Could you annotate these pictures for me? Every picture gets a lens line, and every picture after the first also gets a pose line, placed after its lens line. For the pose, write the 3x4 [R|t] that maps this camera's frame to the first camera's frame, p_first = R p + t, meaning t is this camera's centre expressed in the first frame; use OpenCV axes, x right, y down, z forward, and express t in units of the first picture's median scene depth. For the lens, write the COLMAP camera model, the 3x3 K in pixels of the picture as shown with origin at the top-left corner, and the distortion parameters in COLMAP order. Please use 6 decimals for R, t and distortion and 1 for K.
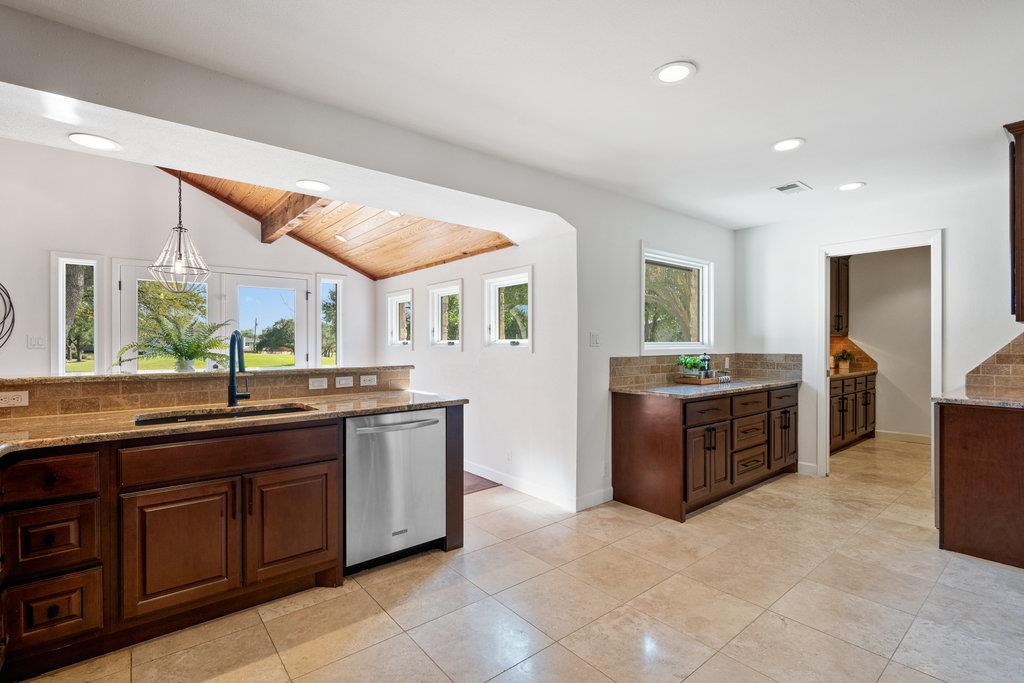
lens RADIAL K [[470.5, 0, 515.5], [0, 470.5, 345.2], [0, 0, 1]] dist [0.003493, -0.005723]
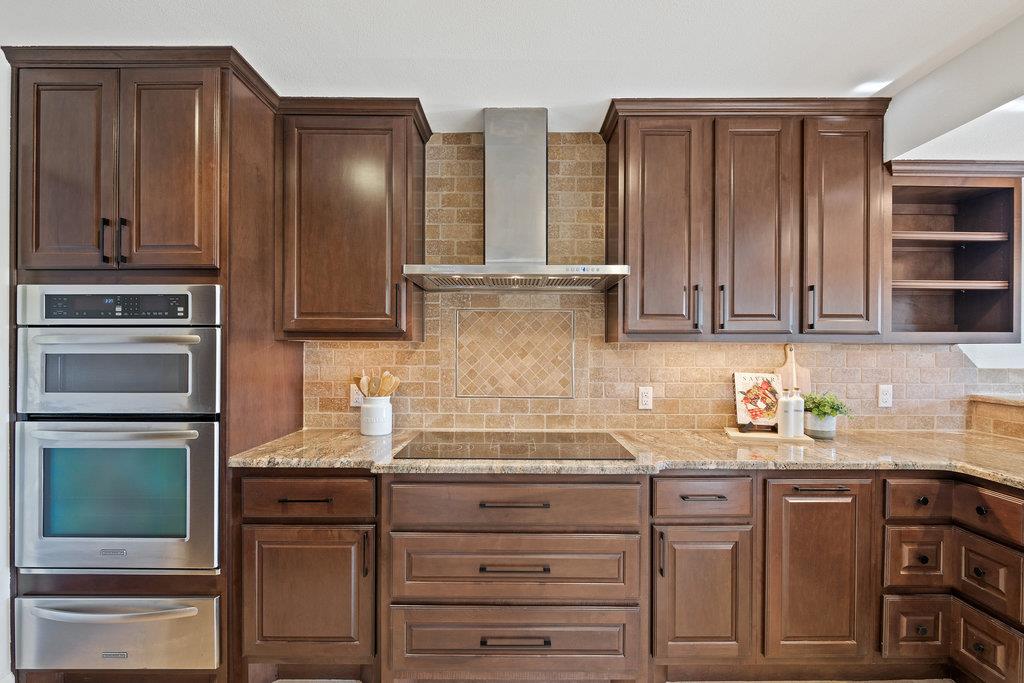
lens RADIAL K [[470.5, 0, 510.9], [0, 470.5, 348.9], [0, 0, 1]] dist [0.003493, -0.005723]
pose [[-0.636581, 0.004363, -0.771198, 0.165824], [-0.006173, 0.999923, 0.010752, -0.024039], [0.771185, 0.011605, -0.636505, 0.373607]]
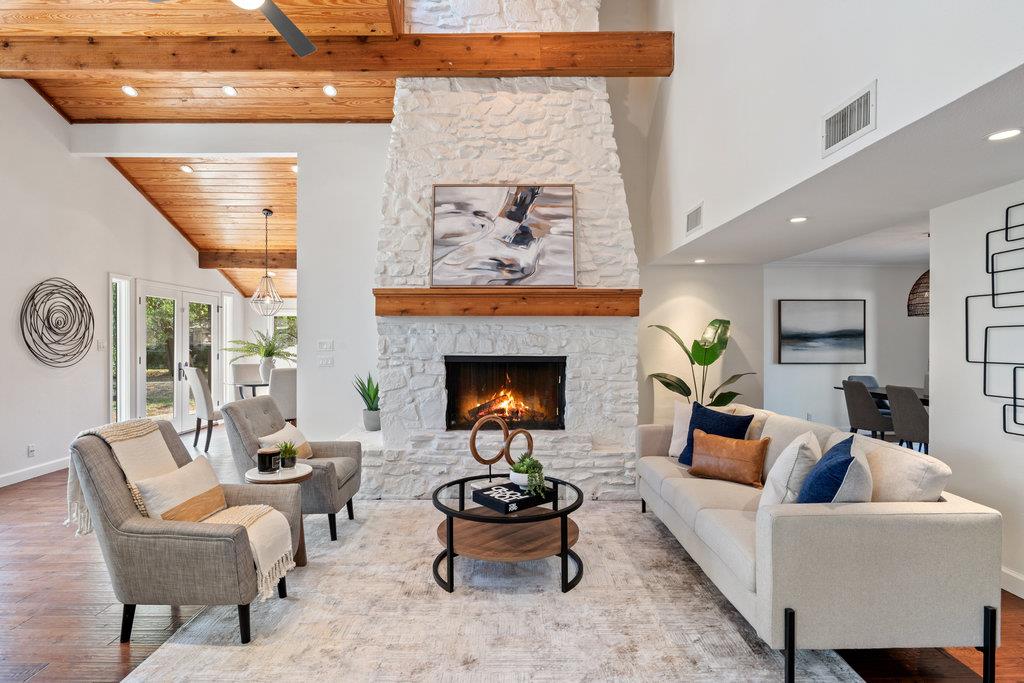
lens RADIAL K [[525.0, 0, 517.2], [0, 525.0, 350.3], [0, 0, 1]] dist [-0.005892, -0.000929]
pose [[0.631444, -0.007574, 0.775385, -1.465996], [-0.003712, 0.999911, 0.012791, -0.015736], [-0.775413, -0.010955, 0.631360, -0.777544]]
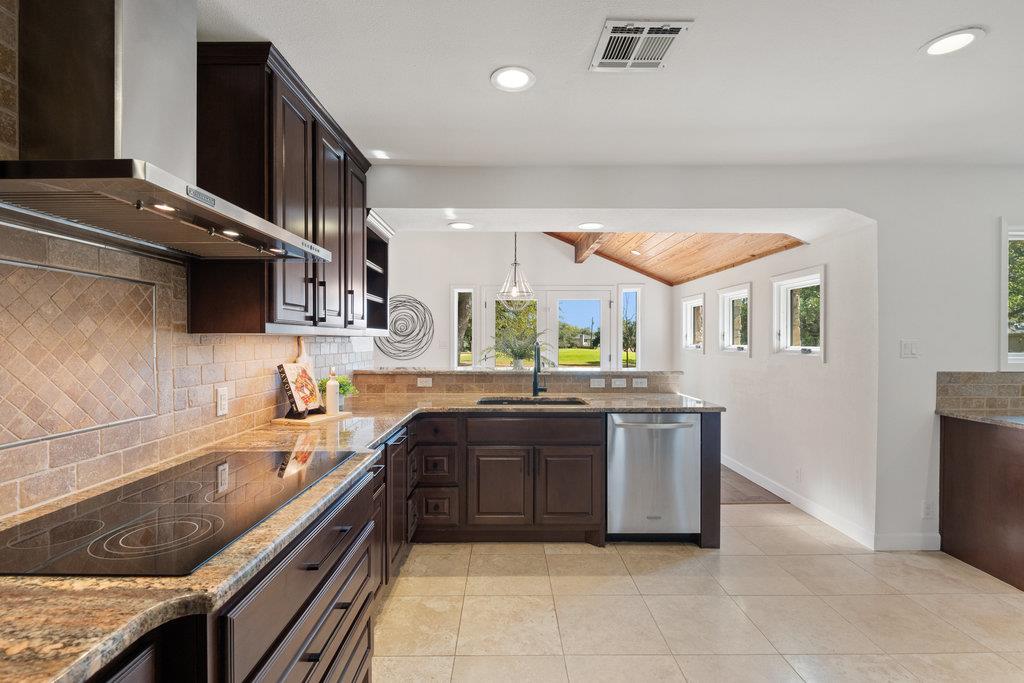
lens RADIAL K [[470.5, 0, 504.5], [0, 470.5, 344.2], [0, 0, 1]] dist [0.003493, -0.005723]
pose [[0.771944, 0.009242, -0.635623, 0.133180], [-0.006103, 0.999956, 0.007127, -0.021046], [0.635661, -0.001623, 0.771967, -0.079412]]
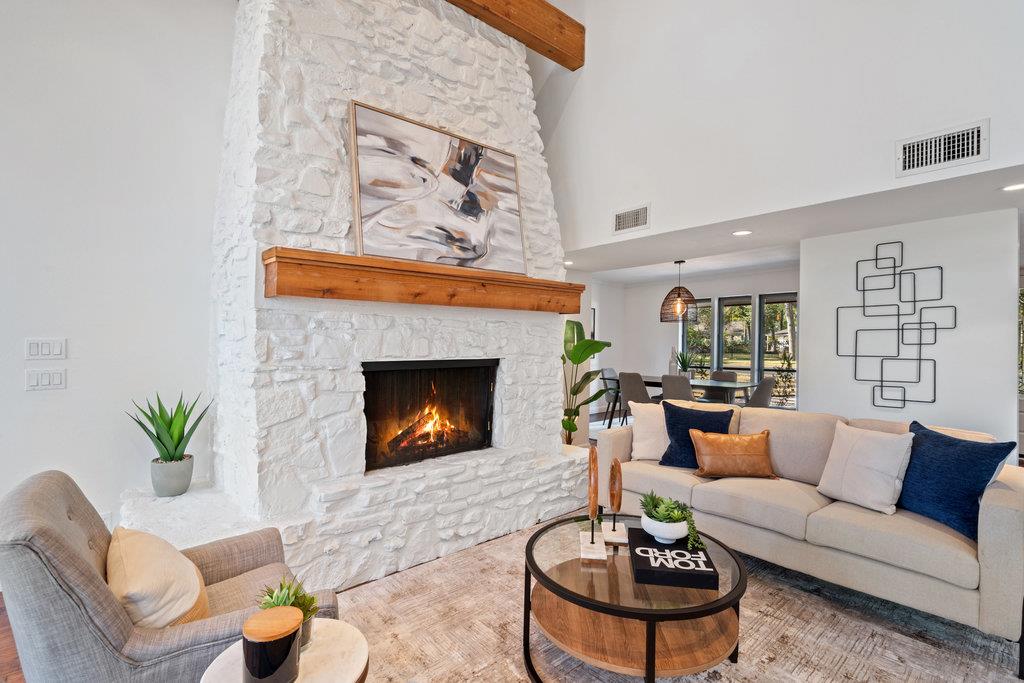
lens RADIAL K [[470.5, 0, 521.0], [0, 470.5, 342.4], [0, 0, 1]] dist [0.003493, -0.005723]
pose [[-0.024044, 0.002280, 0.999708, -1.367967], [-0.000077, 0.999997, -0.002282, -0.015892], [-0.999711, -0.000132, -0.024044, -0.144531]]
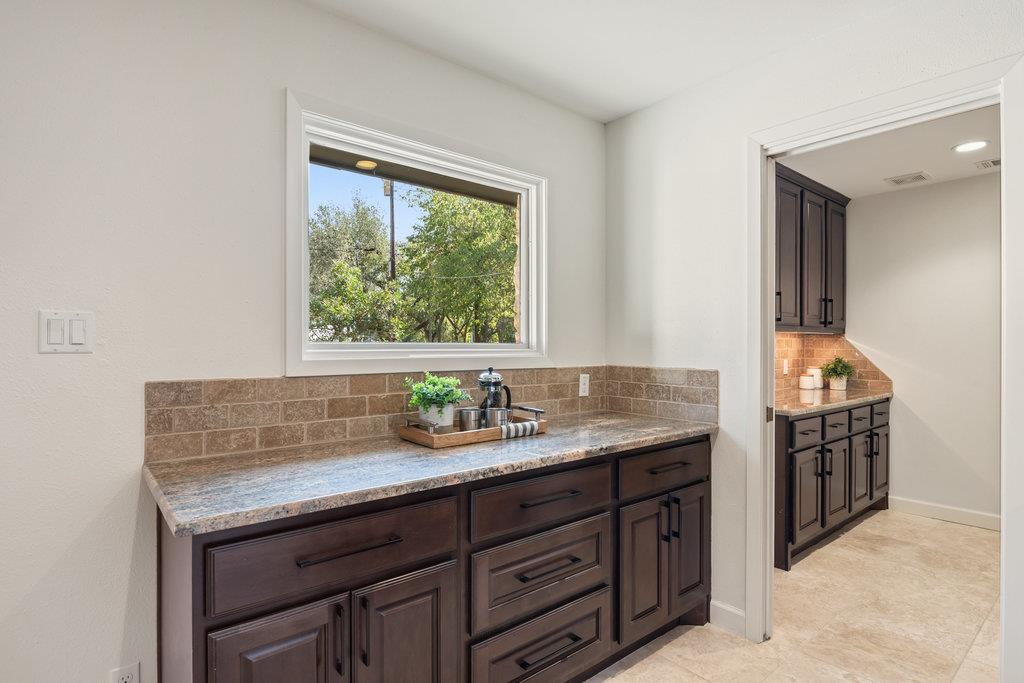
lens RADIAL K [[535.7, 0, 508.9], [0, 535.7, 344.4], [0, 0, 1]] dist [0.001386, -0.006065]
pose [[0.999915, 0.006355, 0.011362, 0.456796], [-0.006314, 0.999973, -0.003646, -0.003981], [-0.011385, 0.003574, 0.999929, 0.546548]]
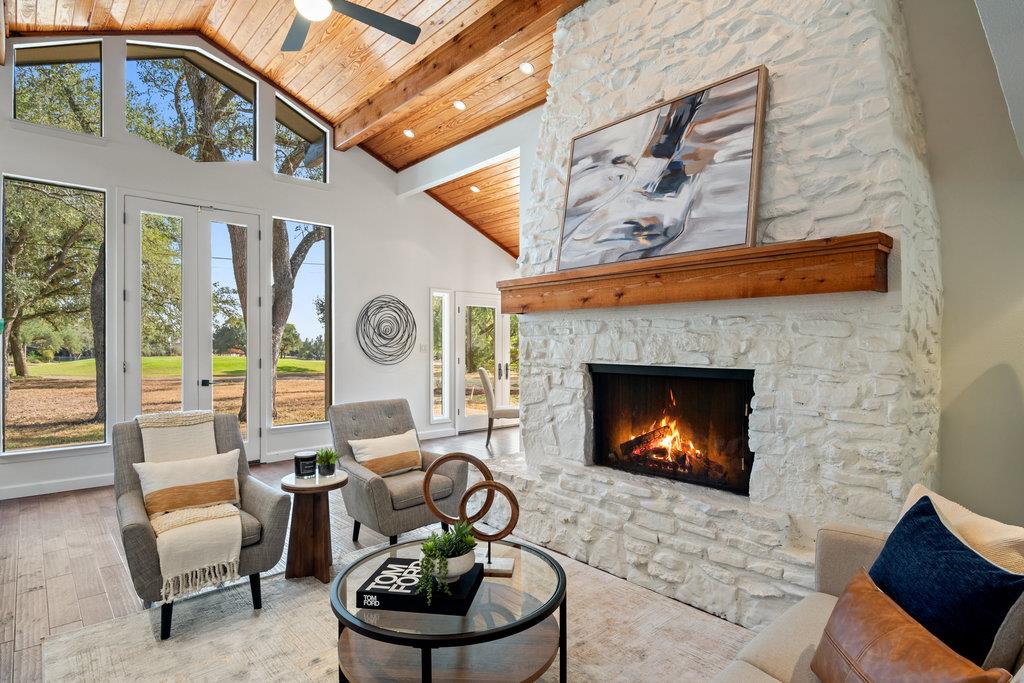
lens RADIAL K [[535.7, 0, 512.4], [0, 535.7, 346.8], [0, 0, 1]] dist [0.001386, -0.006065]
pose [[0.999303, 0.009695, 0.036054, -0.830538], [-0.009728, 0.999952, 0.000743, -0.015467], [-0.036045, -0.001093, 0.999350, -0.793142]]
